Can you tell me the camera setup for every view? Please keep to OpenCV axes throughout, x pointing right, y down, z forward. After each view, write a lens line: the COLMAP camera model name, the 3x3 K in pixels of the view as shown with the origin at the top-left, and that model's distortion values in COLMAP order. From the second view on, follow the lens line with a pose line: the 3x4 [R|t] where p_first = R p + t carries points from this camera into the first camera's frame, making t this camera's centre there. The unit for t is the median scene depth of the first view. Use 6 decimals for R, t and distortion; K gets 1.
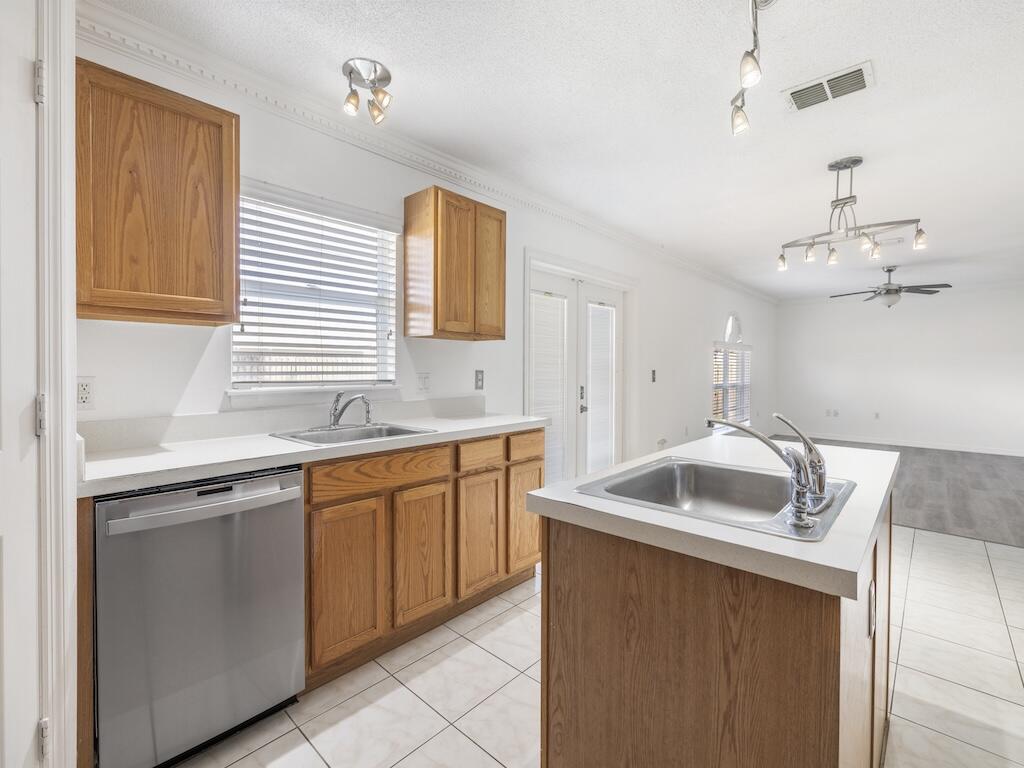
lens RADIAL K [[460.6, 0, 514.8], [0, 460.6, 372.3], [0, 0, 1]] dist [-0.001080, -0.000066]
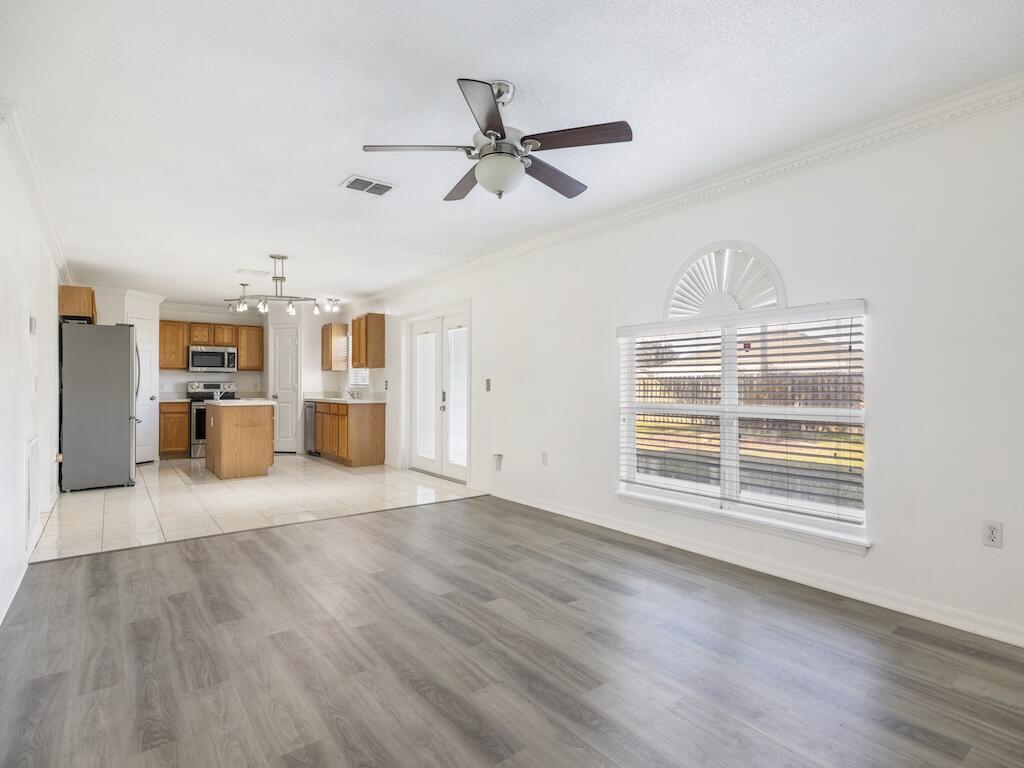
lens RADIAL K [[536.9, 0, 512.0], [0, 536.9, 384.0], [0, 0, 1]] dist [-0.000504, 0.001017]
pose [[-0.180686, -0.010144, -0.983488, 1.447928], [-0.013476, 0.999878, -0.007837, 0.013866], [0.983448, 0.011837, -0.180801, 1.277627]]
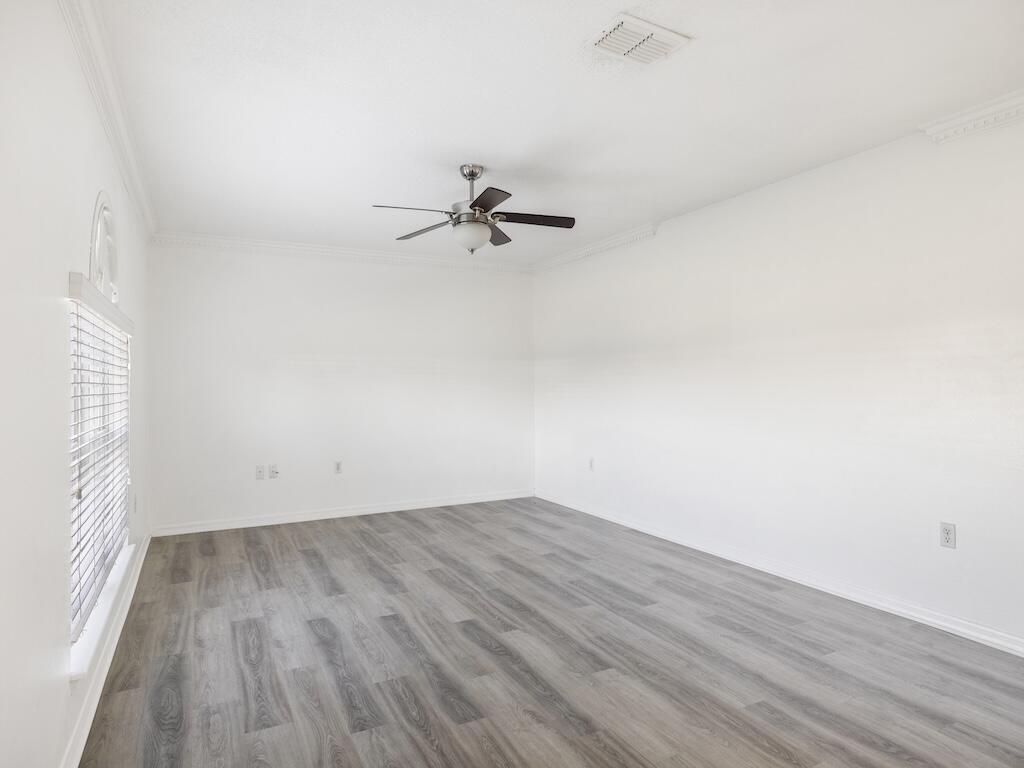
lens RADIAL K [[586.3, 0, 512.0], [0, 586.3, 384.0], [0, 0, 1]] dist [0.001705, 0.000591]
pose [[0.345779, -0.008629, 0.938276, 0.303163], [0.019251, 0.999812, 0.002101, -0.007497], [-0.938118, 0.017336, 0.345881, 0.884359]]
